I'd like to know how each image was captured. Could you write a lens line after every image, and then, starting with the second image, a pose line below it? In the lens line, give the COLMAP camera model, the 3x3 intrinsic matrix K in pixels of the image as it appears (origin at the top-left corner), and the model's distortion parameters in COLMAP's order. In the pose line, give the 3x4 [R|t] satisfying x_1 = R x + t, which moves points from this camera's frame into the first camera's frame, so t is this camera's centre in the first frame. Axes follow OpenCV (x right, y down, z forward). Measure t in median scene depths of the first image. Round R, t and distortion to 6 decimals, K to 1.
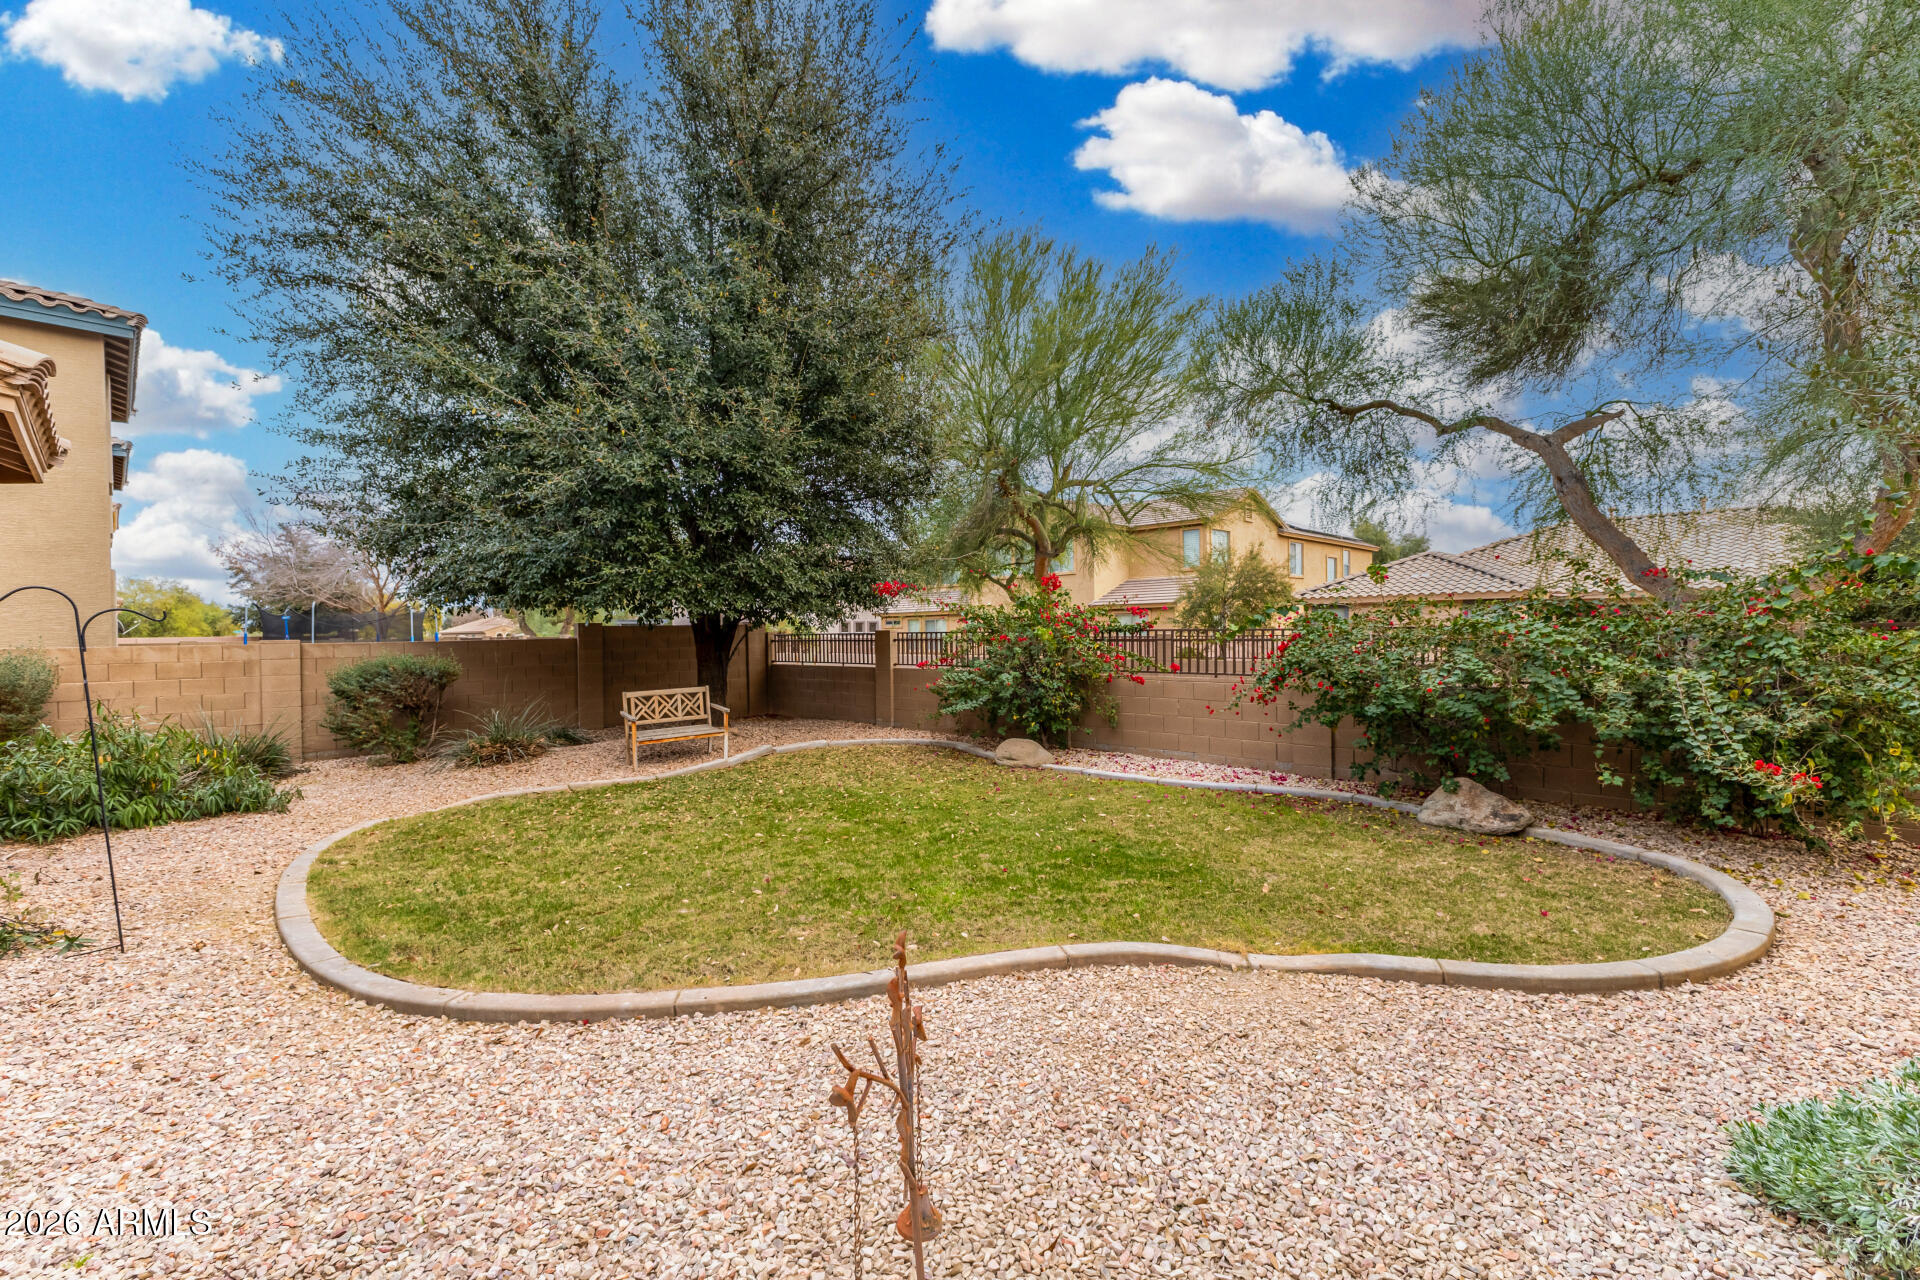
lens RADIAL K [[840.1, 0, 970.5], [0, 840.1, 642.1], [0, 0, 1]] dist [0.010548, -0.001457]
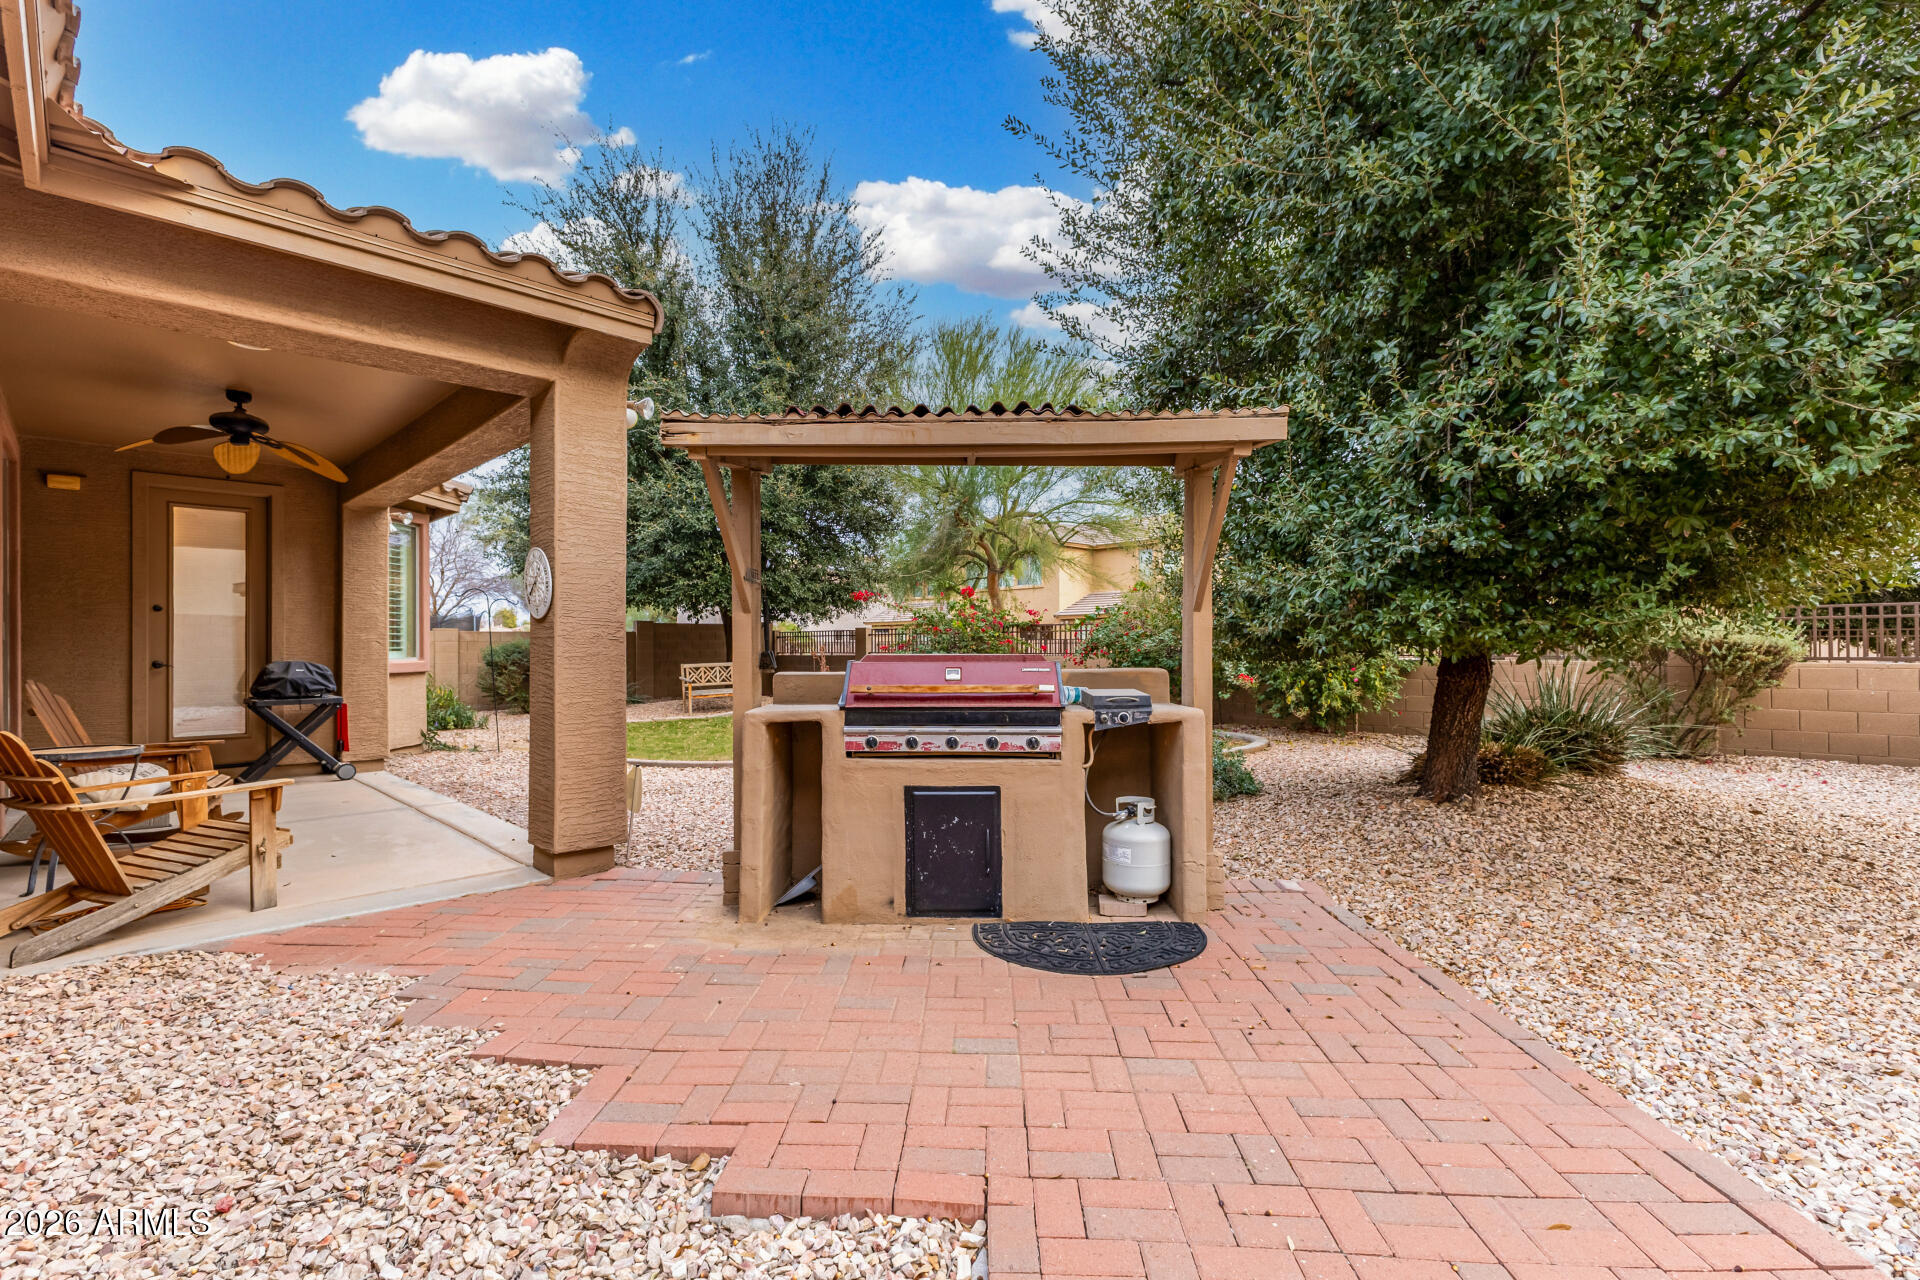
lens RADIAL K [[840.1, 0, 951.9], [0, 840.1, 644.0], [0, 0, 1]] dist [0.010548, -0.001457]
pose [[0.999839, 0.008433, -0.015852, 0.075874], [-0.008623, 0.999891, -0.011978, 0.032588], [0.015749, 0.012112, 0.999803, -0.412451]]
